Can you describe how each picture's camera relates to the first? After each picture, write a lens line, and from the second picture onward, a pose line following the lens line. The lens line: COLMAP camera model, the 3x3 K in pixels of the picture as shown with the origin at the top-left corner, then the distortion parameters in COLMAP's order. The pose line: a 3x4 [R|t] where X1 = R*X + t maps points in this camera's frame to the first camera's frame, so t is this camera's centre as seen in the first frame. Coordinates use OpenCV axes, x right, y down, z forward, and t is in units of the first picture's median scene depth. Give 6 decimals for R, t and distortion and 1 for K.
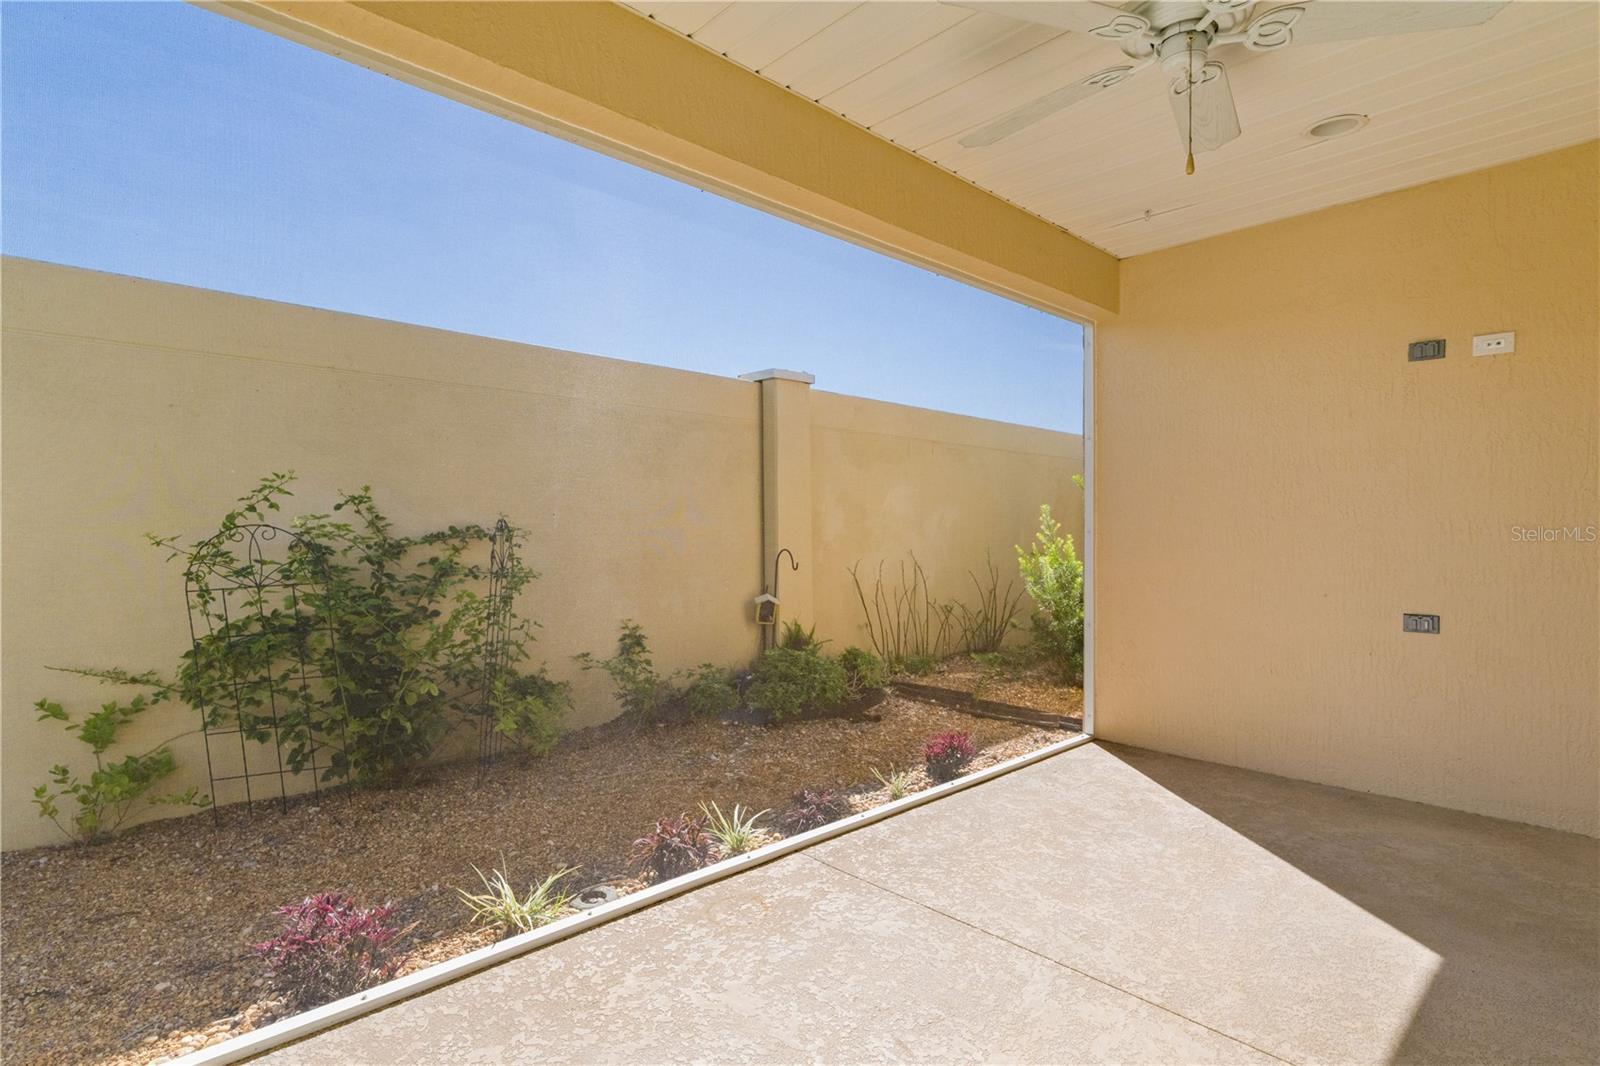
lens RADIAL K [[782.3, 0, 793.0], [0, 782.3, 543.0], [0, 0, 1]] dist [0.003030, 0.001604]
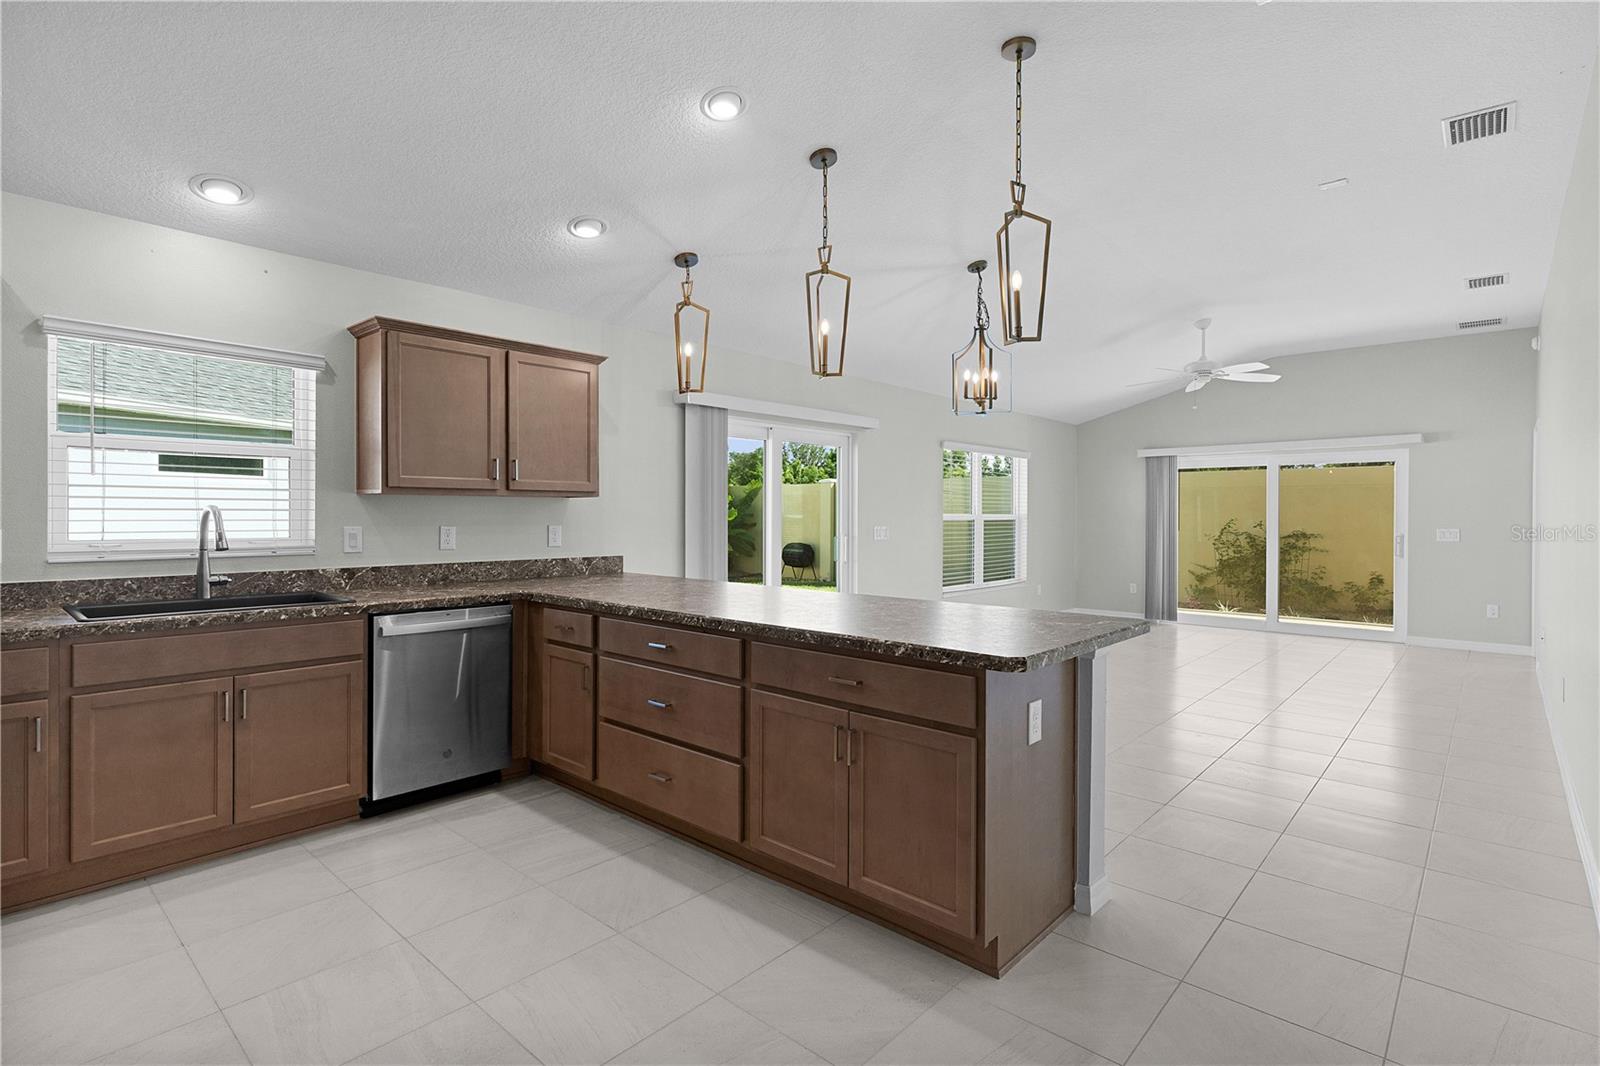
lens RADIAL K [[782.3, 0, 823.0], [0, 782.3, 516.3], [0, 0, 1]] dist [0.003030, 0.001604]
pose [[0.113176, -0.000210, -0.993575, 3.068786], [-0.020672, 0.999783, -0.002566, -0.051119], [0.993360, 0.020829, 0.113147, -1.513500]]
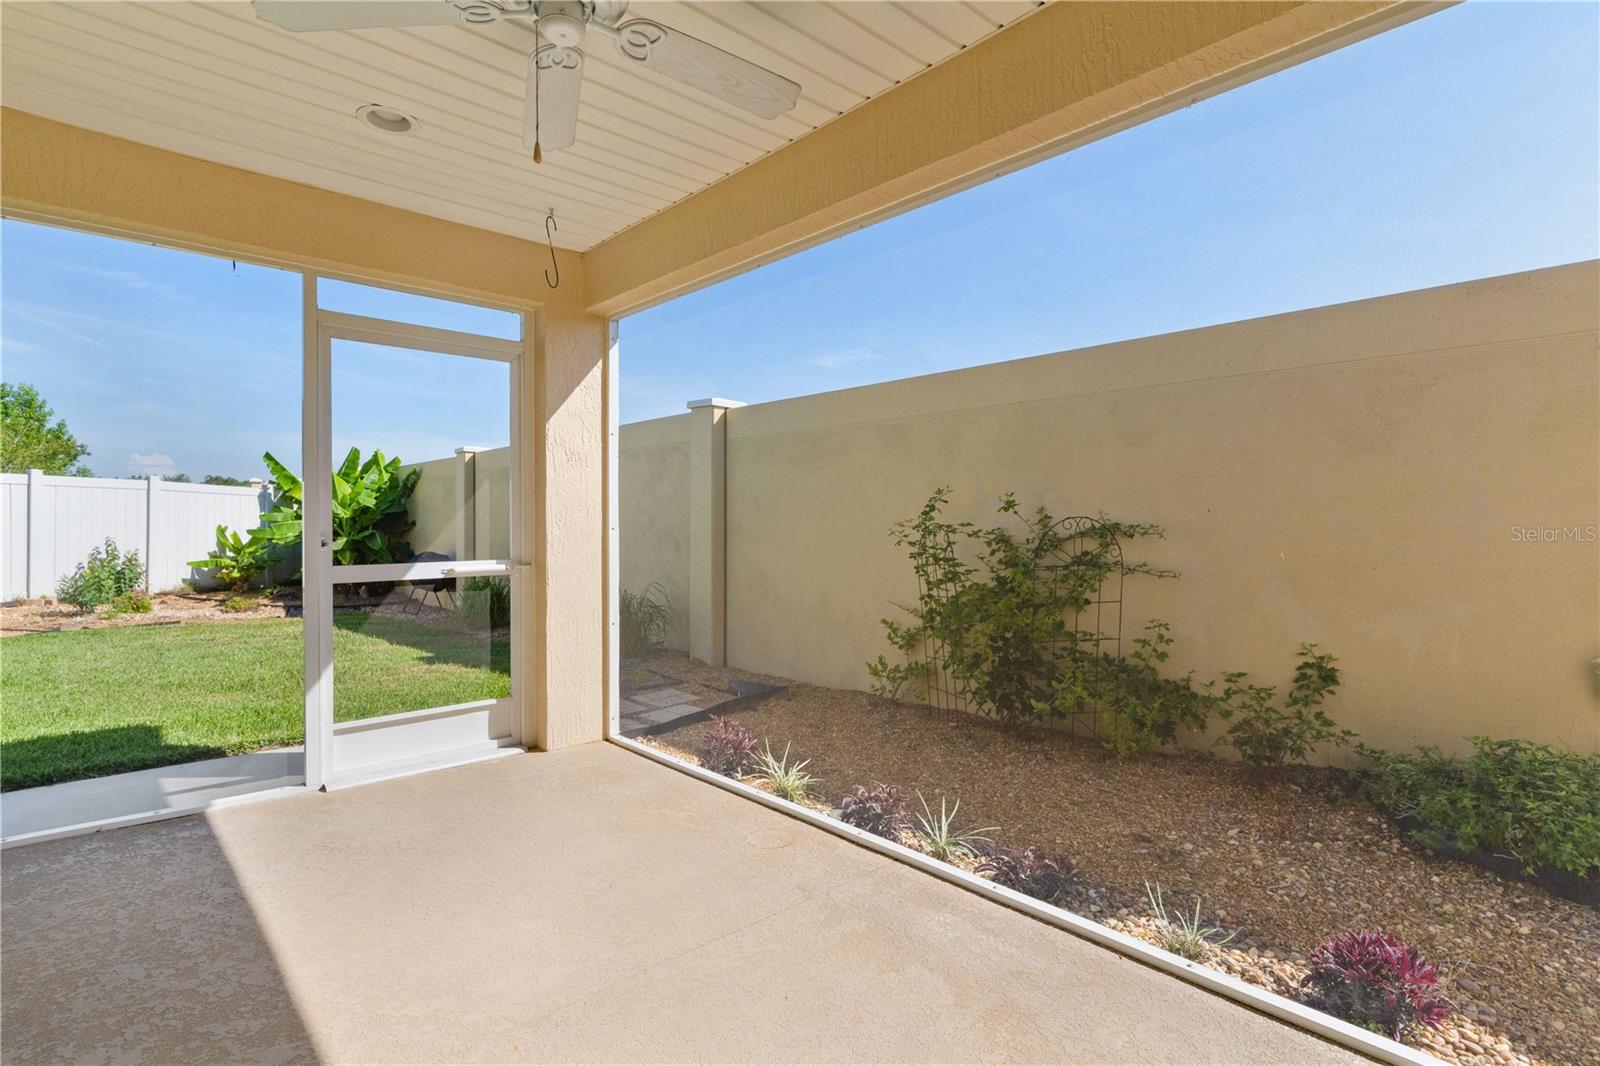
lens RADIAL K [[782.3, 0, 812.0], [0, 782.3, 524.7], [0, 0, 1]] dist [0.003030, 0.001604]
pose [[0.013080, 0.000614, -0.999914, 0.832418], [-0.016718, 0.999860, 0.000395, -0.018882], [0.999775, 0.016711, 0.013089, 0.745661]]
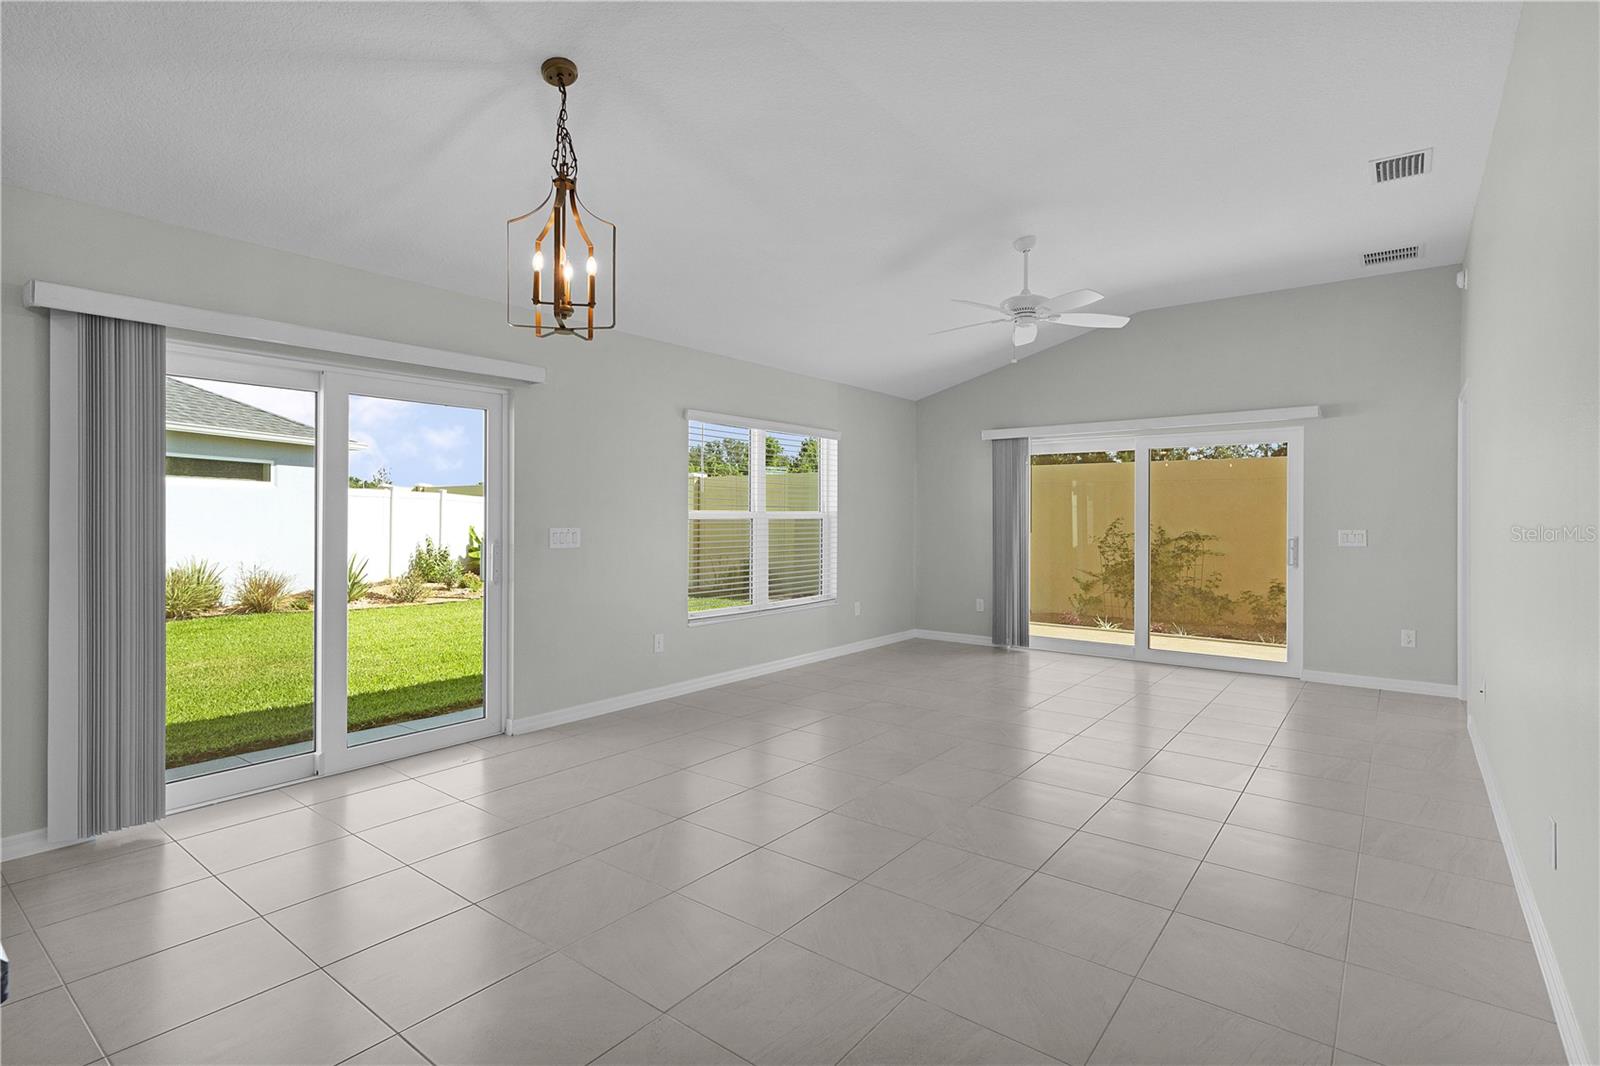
lens RADIAL K [[782.3, 0, 819.6], [0, 782.3, 507.2], [0, 0, 1]] dist [0.003030, 0.001604]
pose [[0.183646, -0.011118, -0.982929, 2.489411], [-0.020492, 0.999675, -0.015136, -0.059431], [0.982779, 0.022922, 0.183359, -0.918711]]
